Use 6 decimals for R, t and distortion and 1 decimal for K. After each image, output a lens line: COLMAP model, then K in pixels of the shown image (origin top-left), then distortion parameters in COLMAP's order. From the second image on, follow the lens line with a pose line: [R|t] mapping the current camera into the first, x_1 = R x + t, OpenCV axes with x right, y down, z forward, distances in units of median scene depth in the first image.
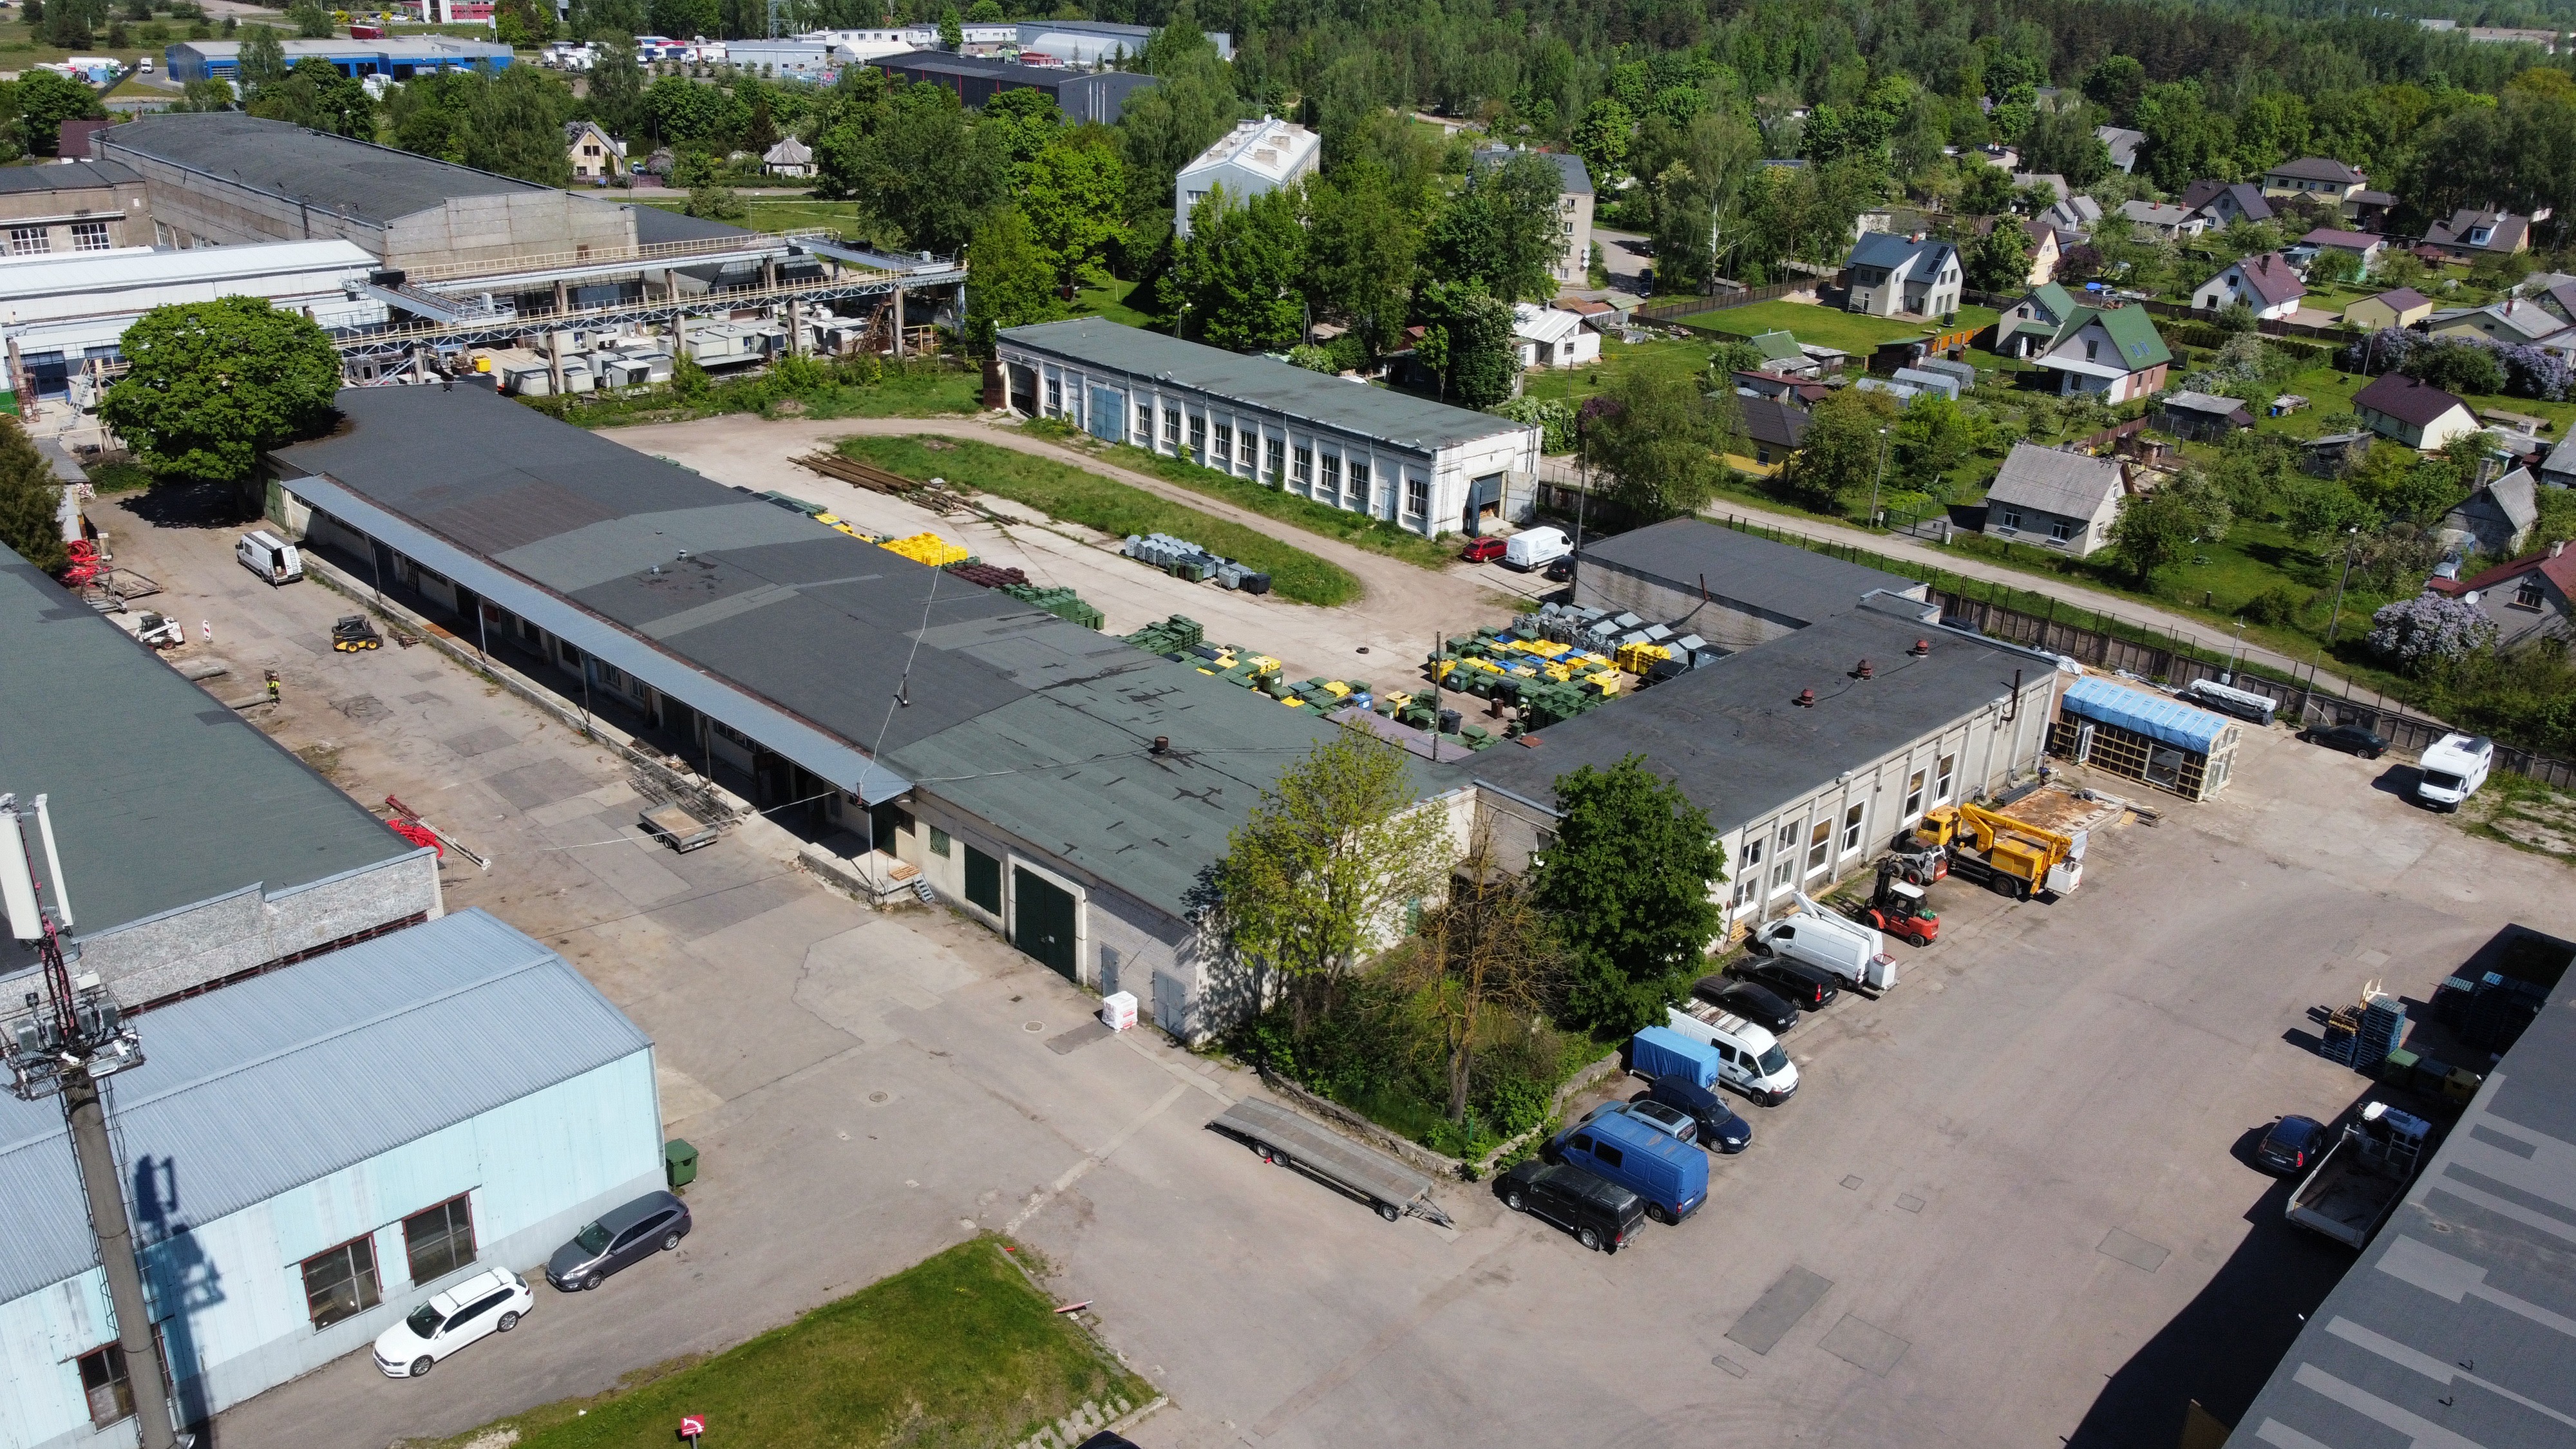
lens RADIAL K [[1956.3, 0, 1285.4], [0, 1956.3, 715.1], [0, 0, 1]] dist [-0.006113, 0.000142]
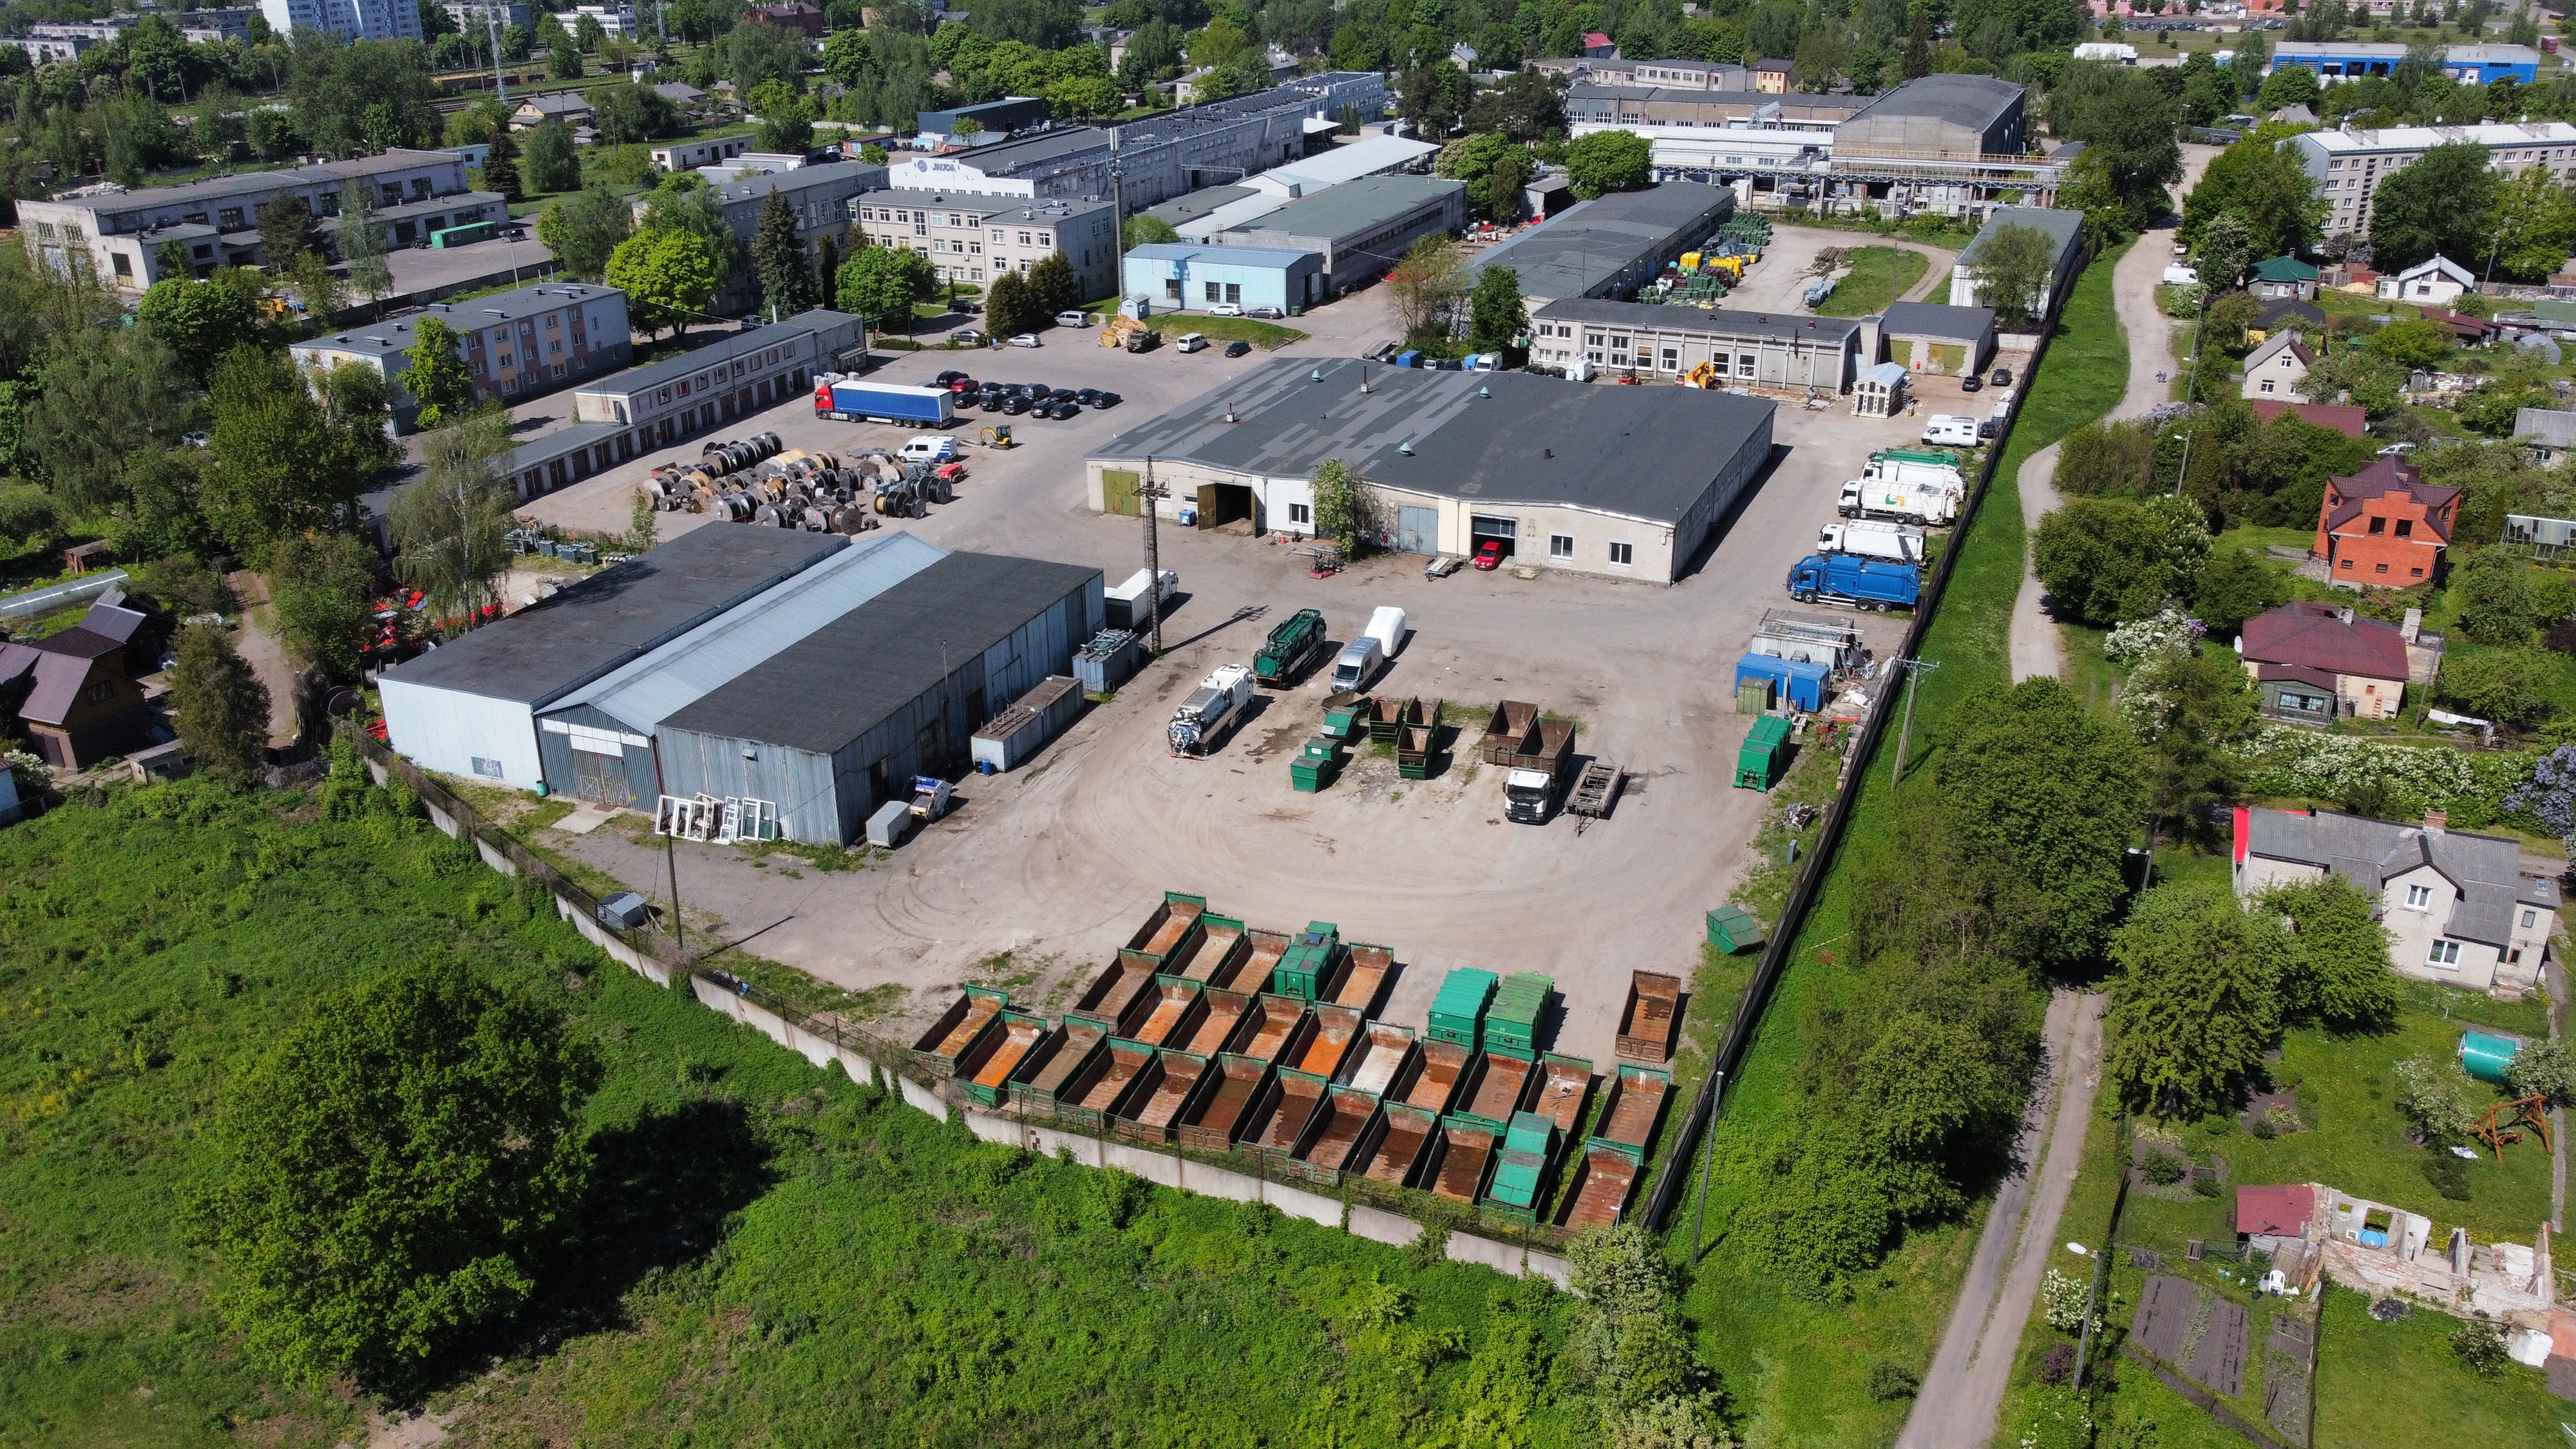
lens RADIAL K [[1956.3, 0, 1285.4], [0, 1956.3, 715.1], [0, 0, 1]] dist [-0.006113, 0.000142]
pose [[0.345149, 0.331160, -0.878183, 1.554557], [-0.334404, 0.917667, 0.214619, 0.066384], [0.876953, 0.219592, 0.427473, -0.225871]]
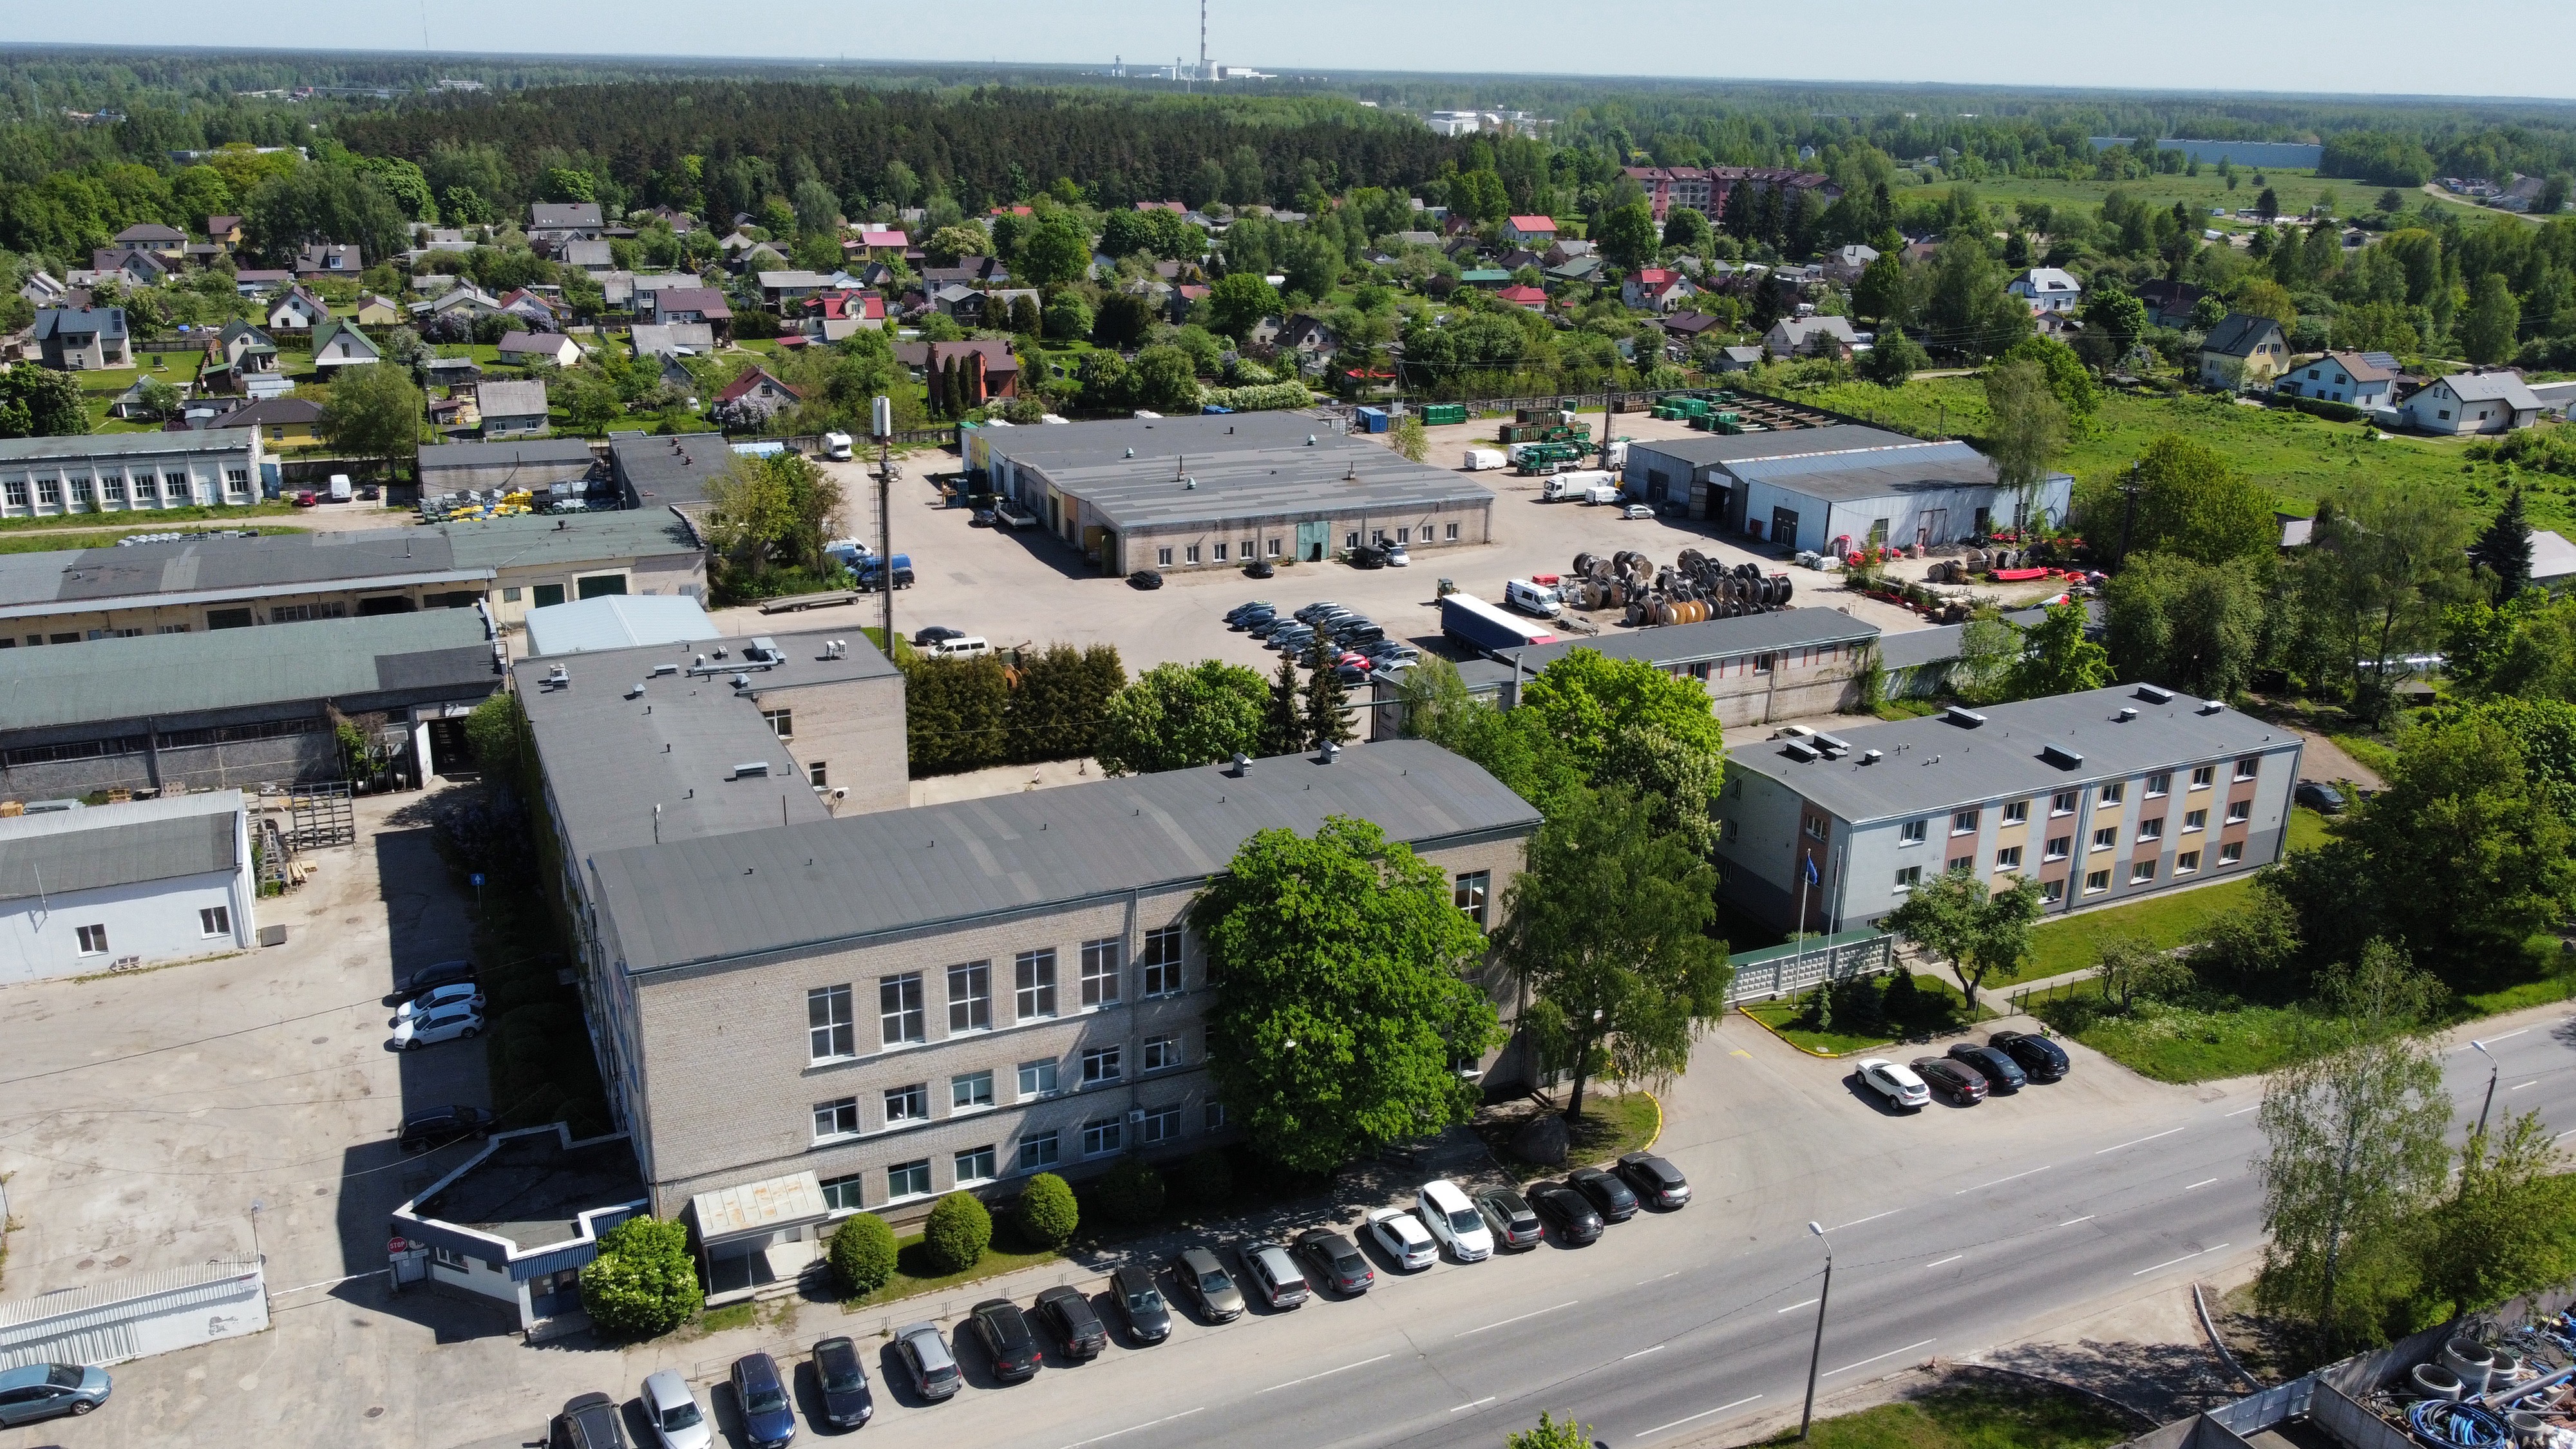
lens RADIAL K [[1956.3, 0, 1285.4], [0, 1956.3, 715.1], [0, 0, 1]] dist [-0.006113, 0.000142]
pose [[0.353005, -0.321371, 0.878697, -1.008304], [0.344667, 0.917778, 0.197199, 0.034277], [-0.869823, 0.233246, 0.434746, -0.301135]]
